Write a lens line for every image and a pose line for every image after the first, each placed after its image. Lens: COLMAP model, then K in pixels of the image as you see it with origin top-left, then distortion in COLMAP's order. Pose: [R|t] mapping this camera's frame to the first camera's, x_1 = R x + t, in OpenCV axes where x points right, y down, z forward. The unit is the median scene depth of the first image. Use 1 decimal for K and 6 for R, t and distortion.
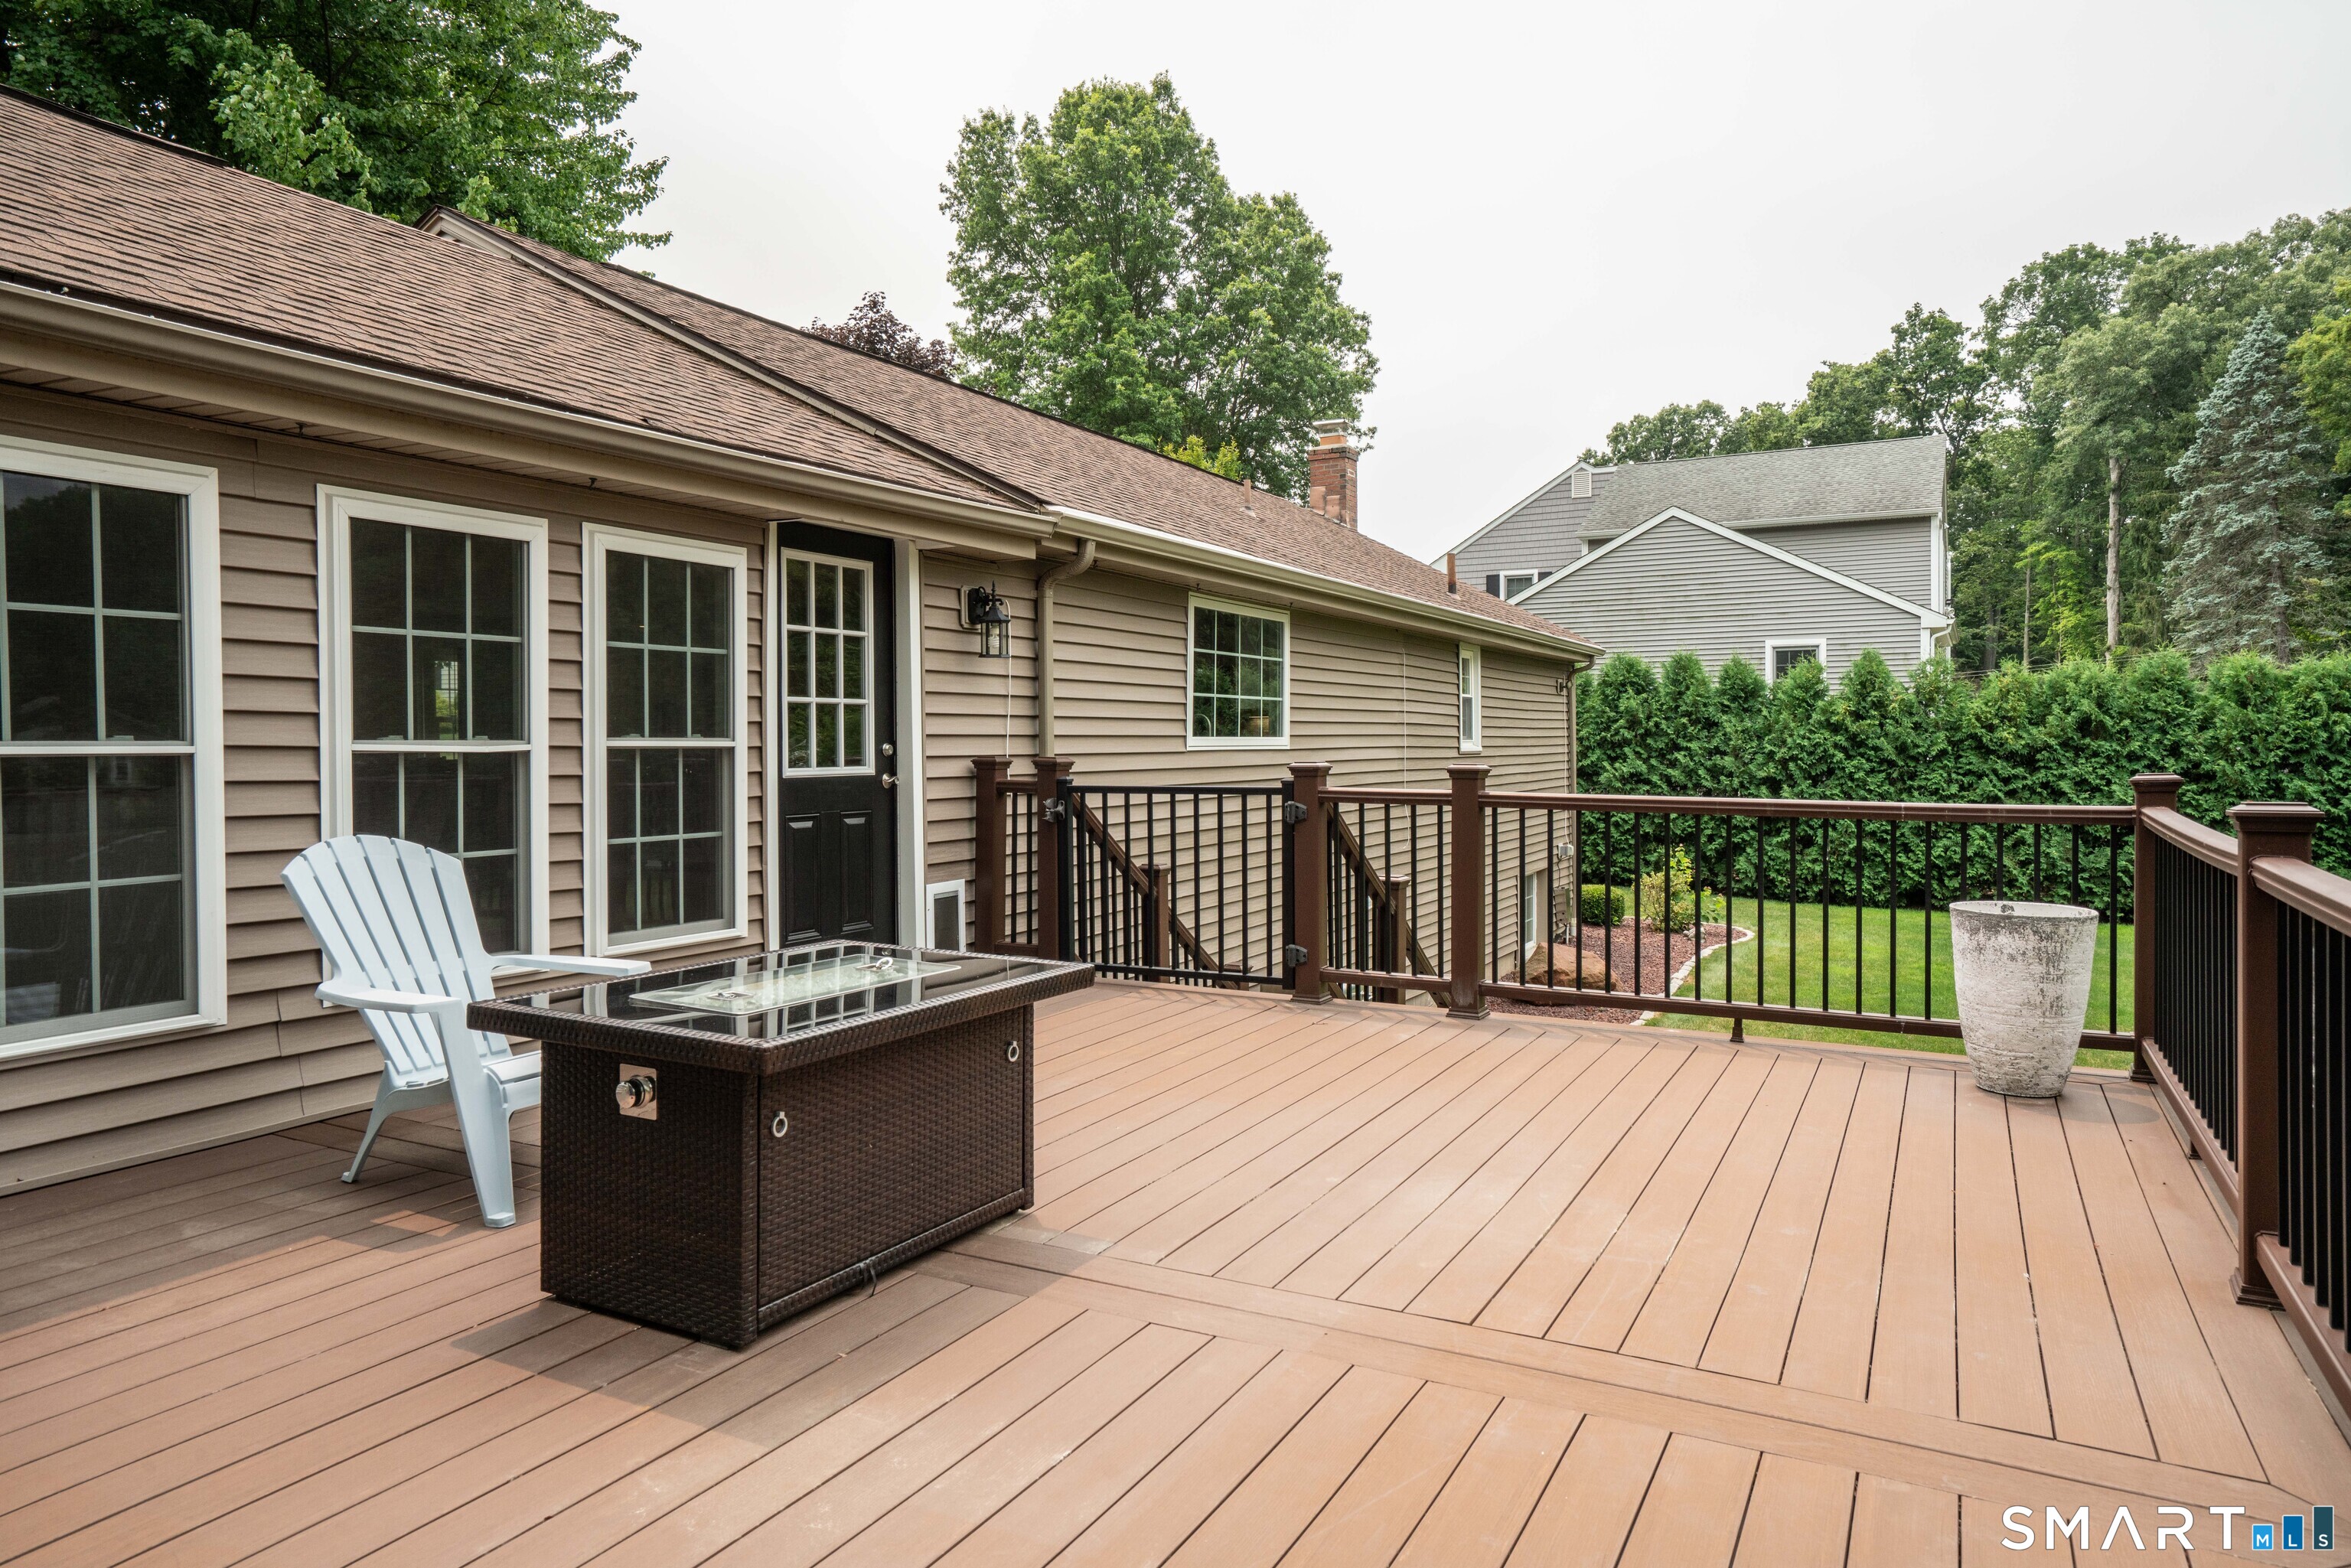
lens RADIAL K [[1538.8, 0, 1122.6], [0, 1538.8, 779.1], [0, 0, 1]] dist [-0.001299, 0.006700]
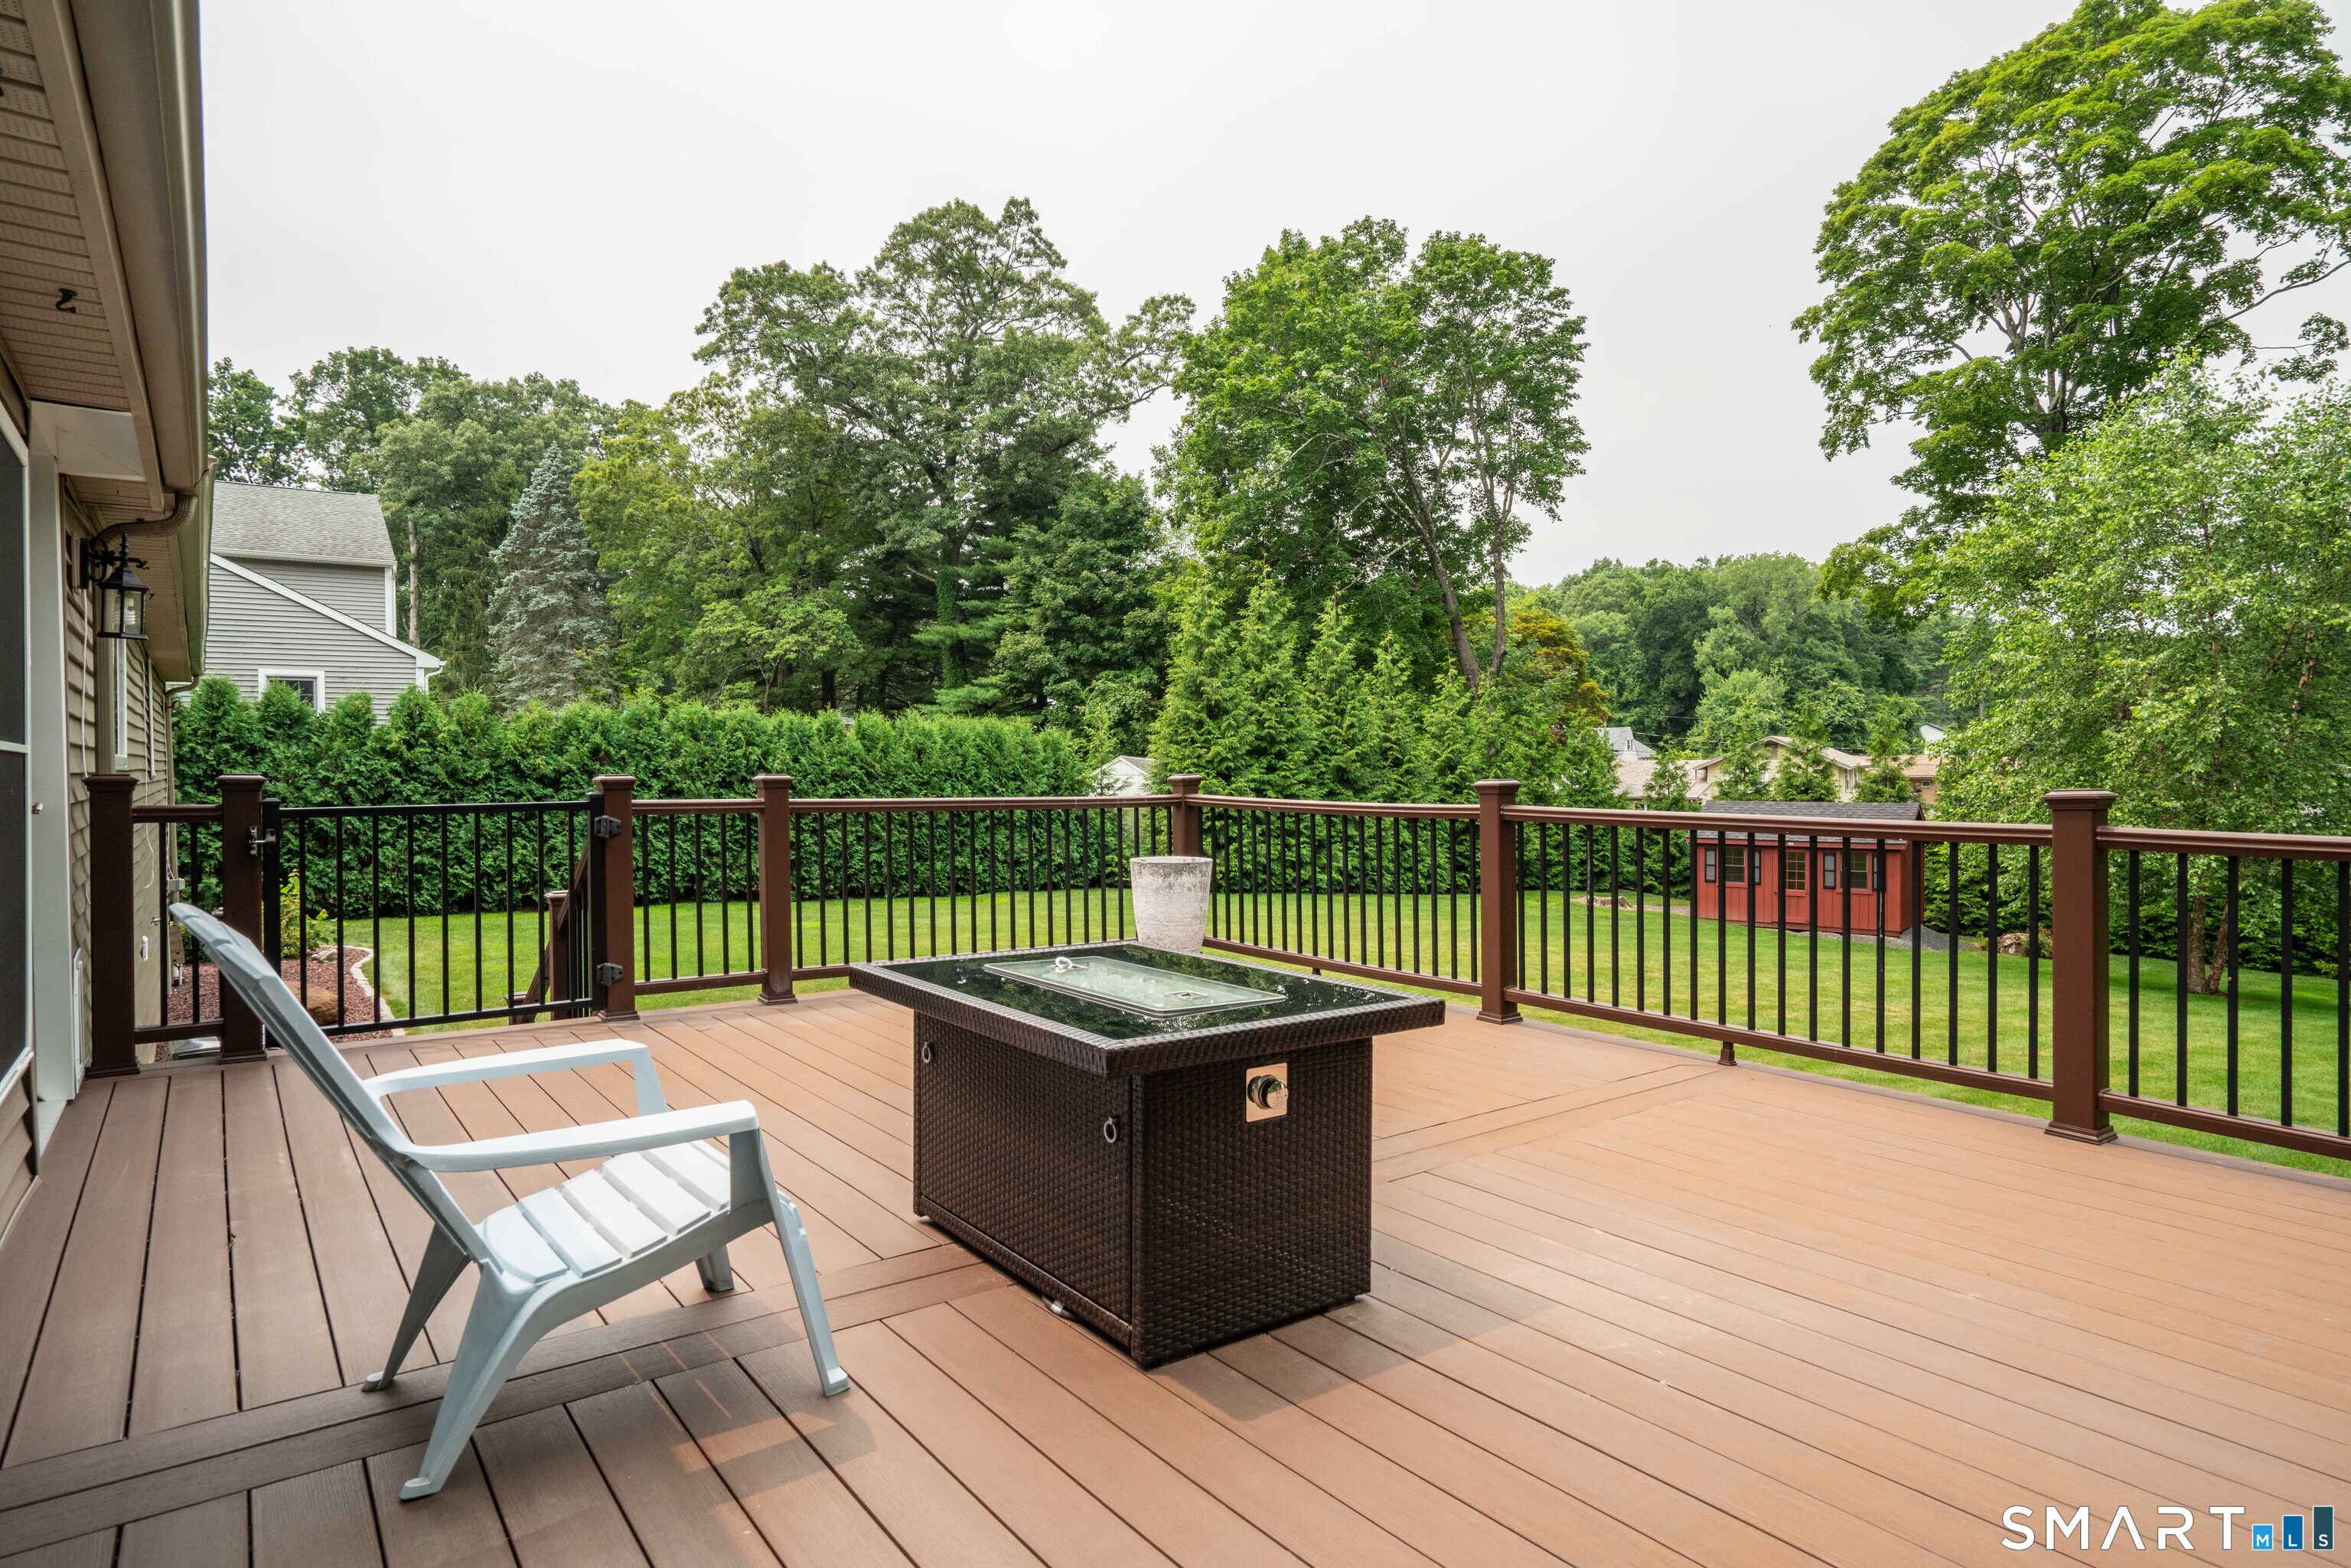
lens RADIAL K [[1307.7, 0, 1224.8], [0, 1307.7, 783.8], [0, 0, 1]] dist [-0.026029, 0.020501]
pose [[0.391527, -0.013389, 0.920069, -0.149994], [0.027408, 0.999620, 0.002883, 0.000726], [-0.919758, 0.024088, 0.391745, 0.096527]]
